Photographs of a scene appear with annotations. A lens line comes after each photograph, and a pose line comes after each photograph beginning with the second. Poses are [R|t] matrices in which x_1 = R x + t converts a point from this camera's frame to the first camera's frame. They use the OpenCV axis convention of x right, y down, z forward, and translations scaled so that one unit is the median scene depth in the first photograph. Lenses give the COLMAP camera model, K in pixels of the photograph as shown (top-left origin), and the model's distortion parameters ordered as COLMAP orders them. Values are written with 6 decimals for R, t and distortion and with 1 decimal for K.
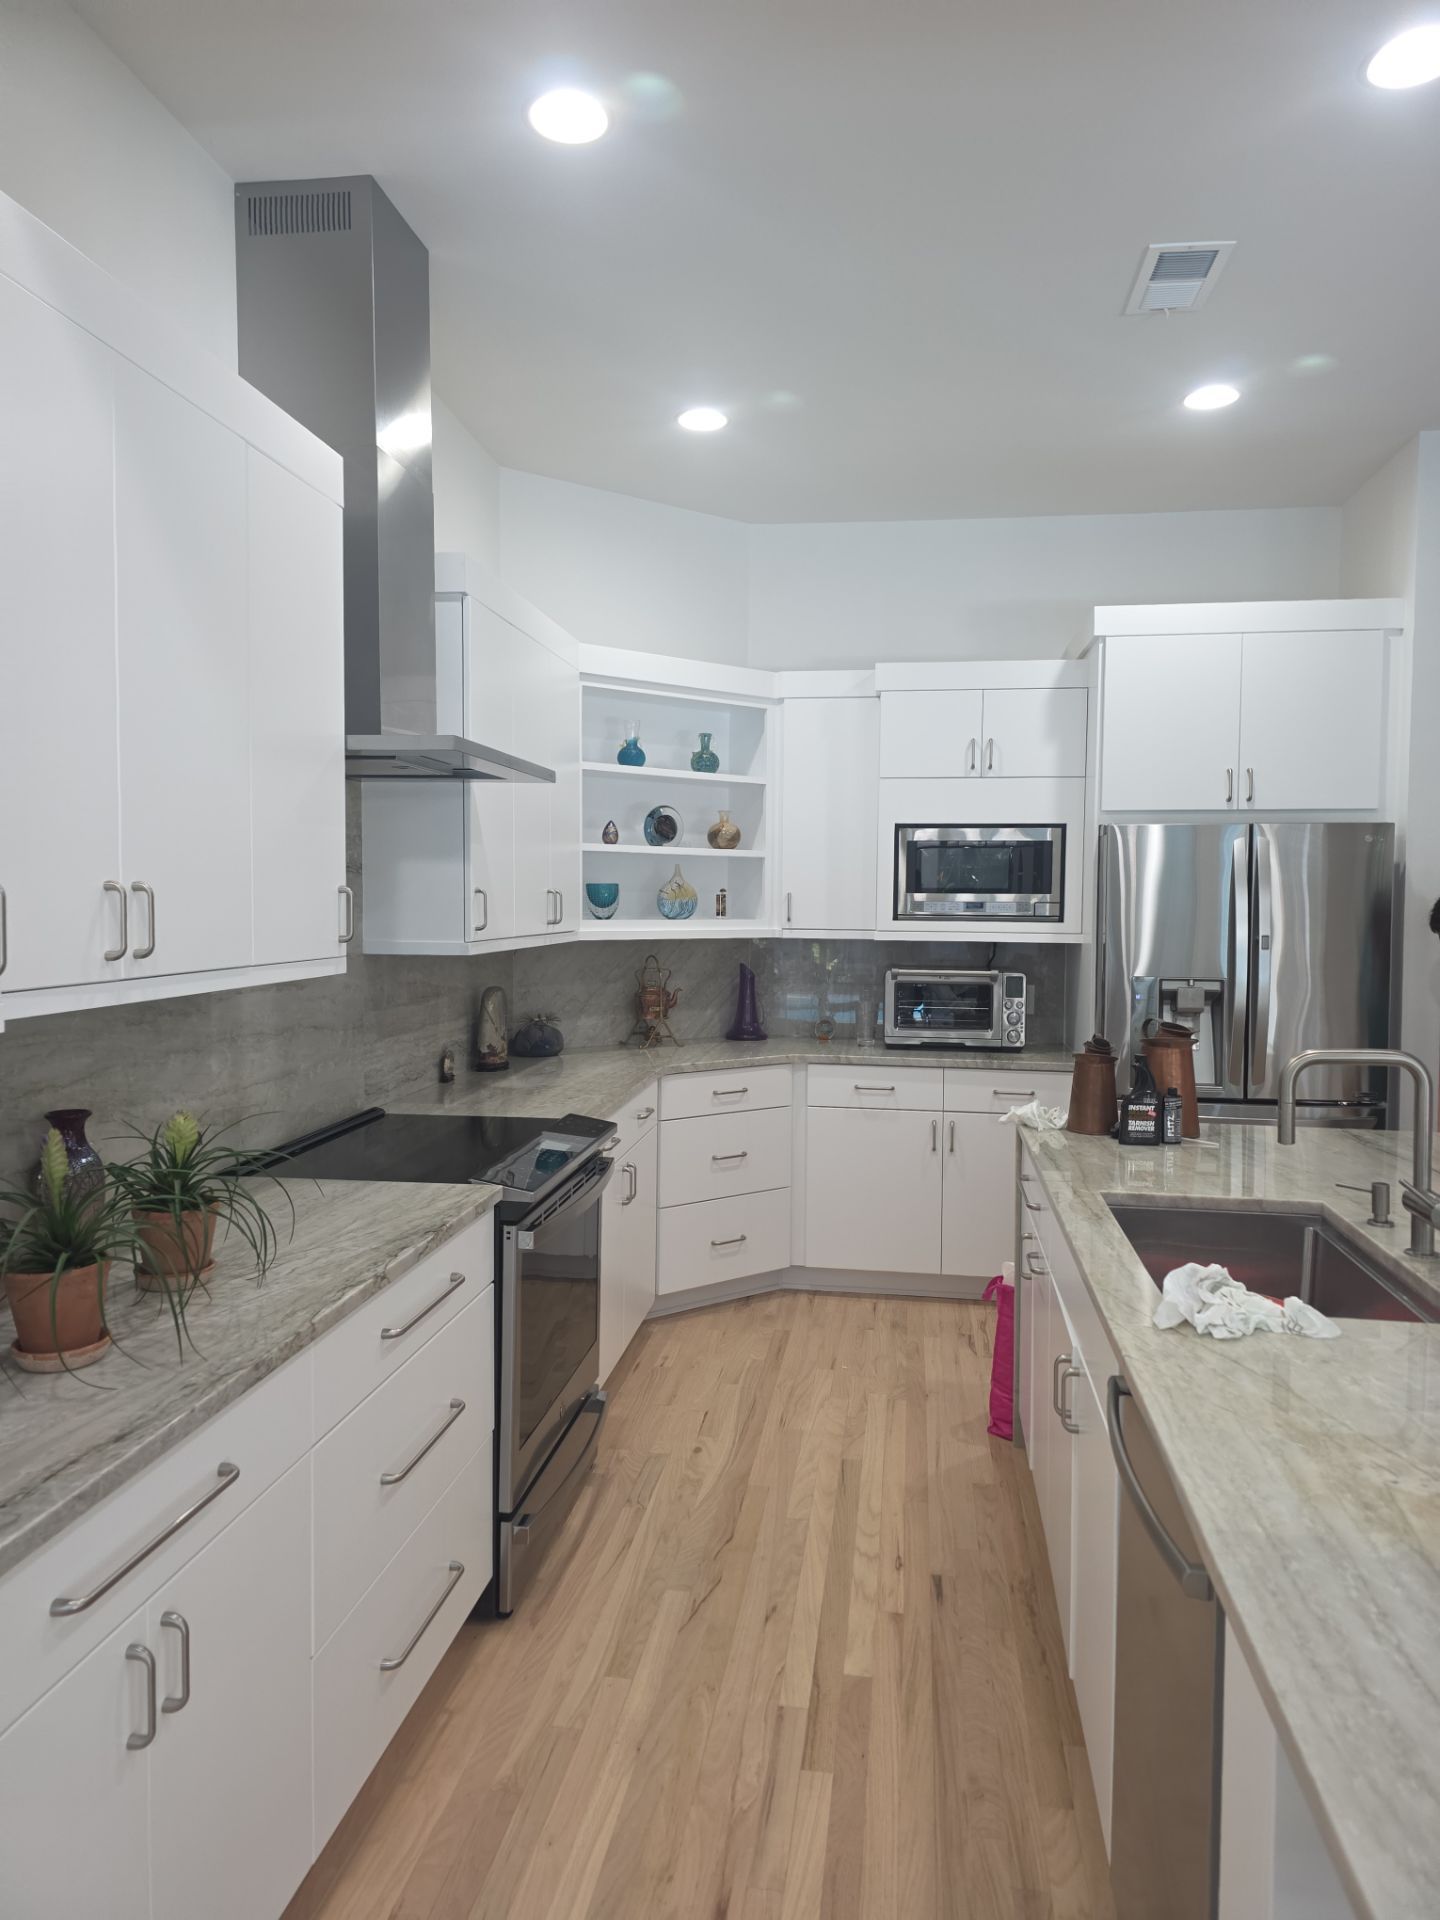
lens RADIAL K [[1315.2, 0, 670.7], [0, 1315.2, 961.3], [0, 0, 1]] dist [0.007523, -0.001966]
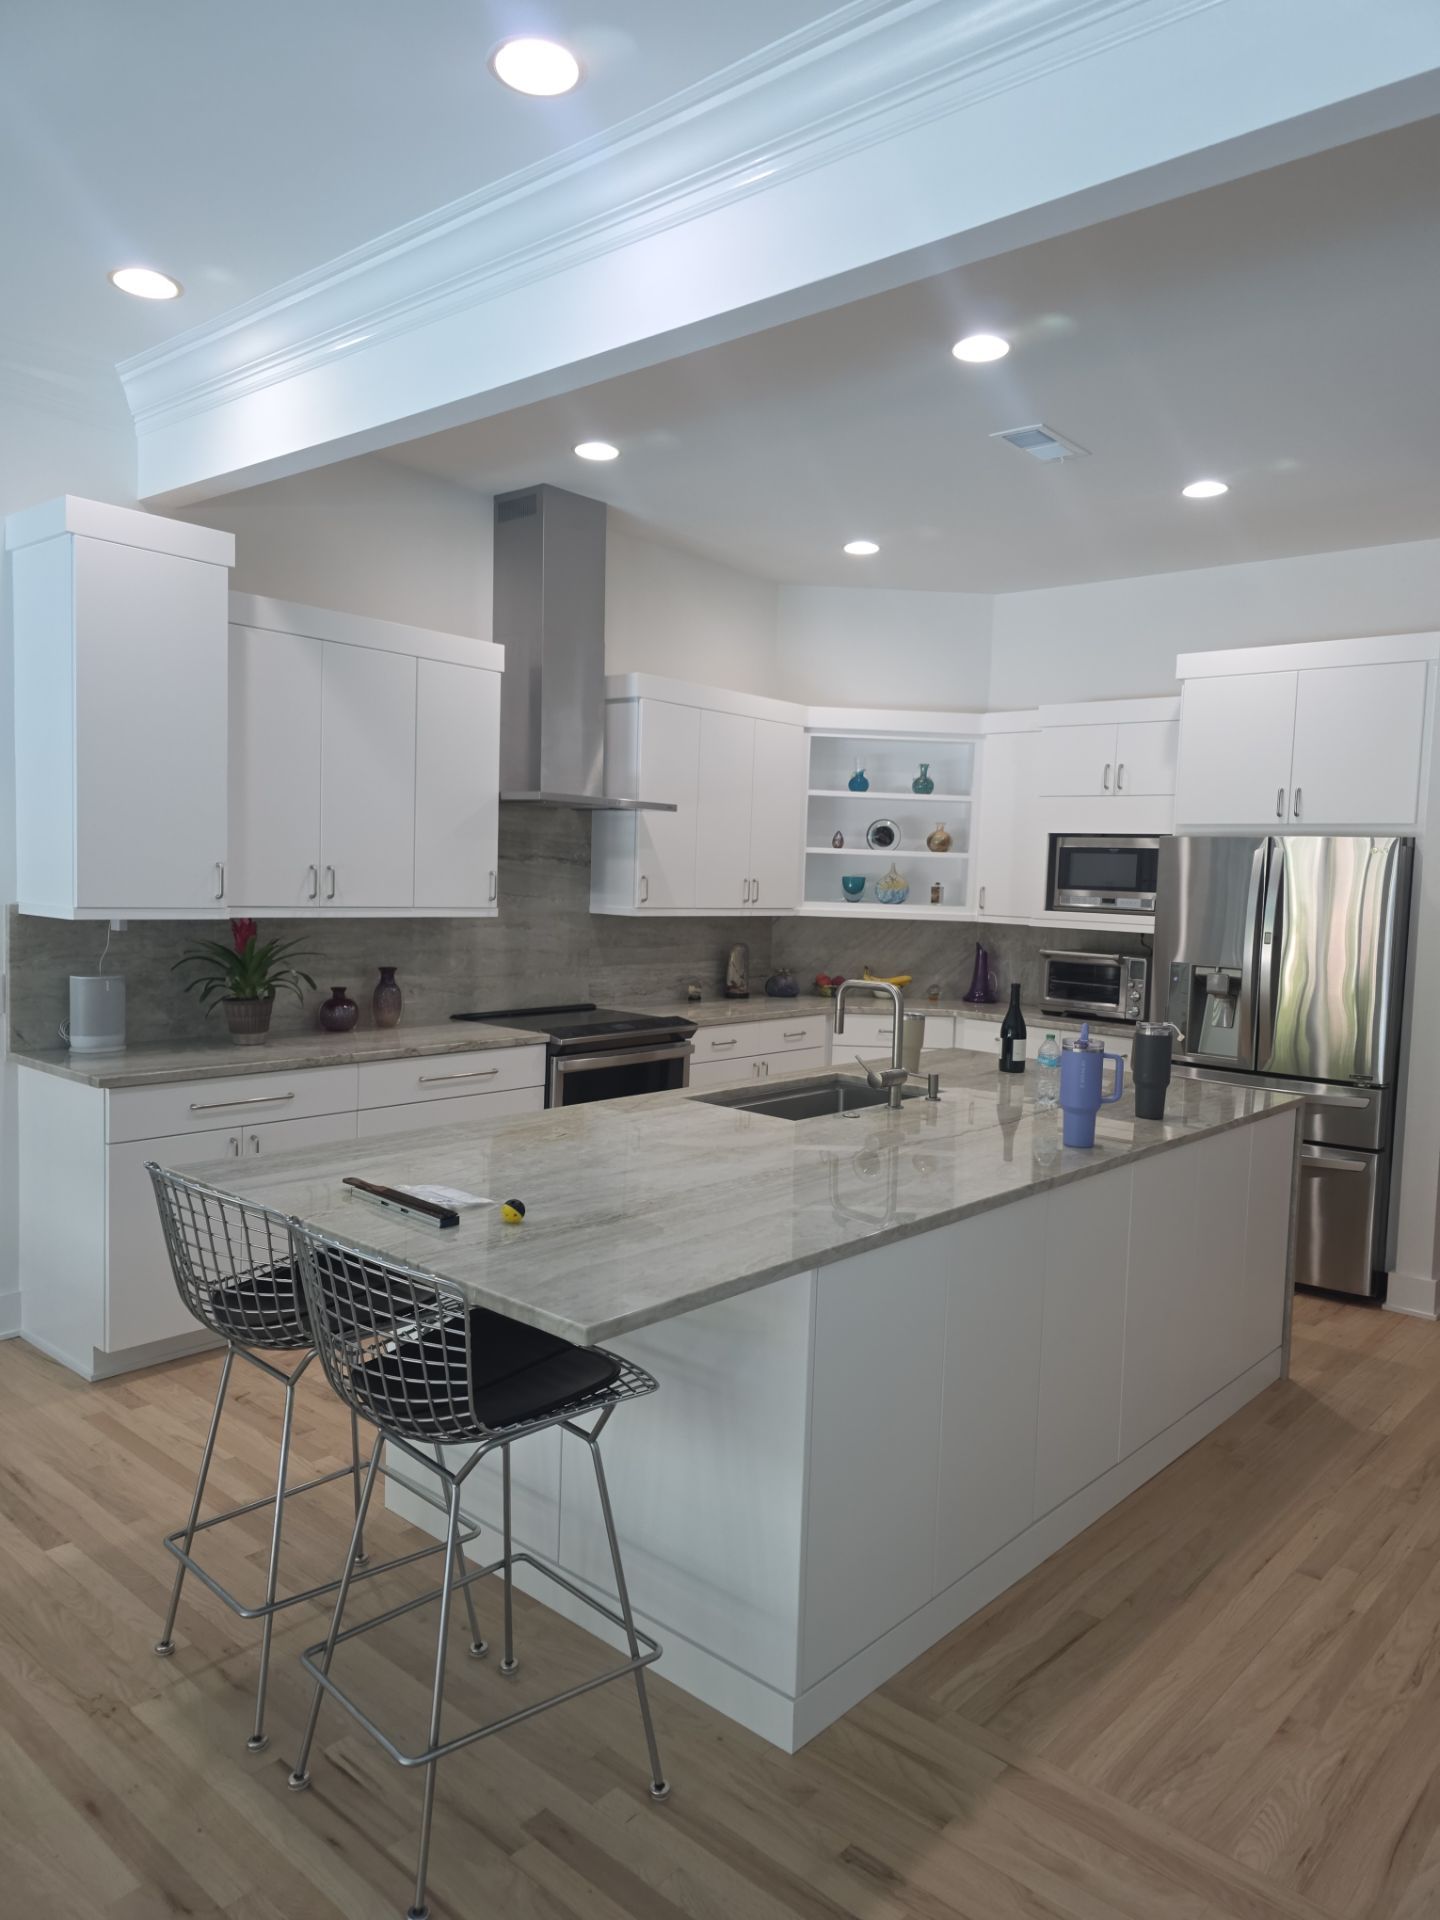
lens RADIAL K [[1255.8, 0, 620.2], [0, 1255.8, 955.4], [0, 0, 1]] dist [0.143217, -0.222694]
pose [[0.820477, 0.060754, -0.568442, 0.526386], [-0.057879, 0.998056, 0.023129, 0.006793], [0.568742, 0.013924, 0.822398, -0.223920]]
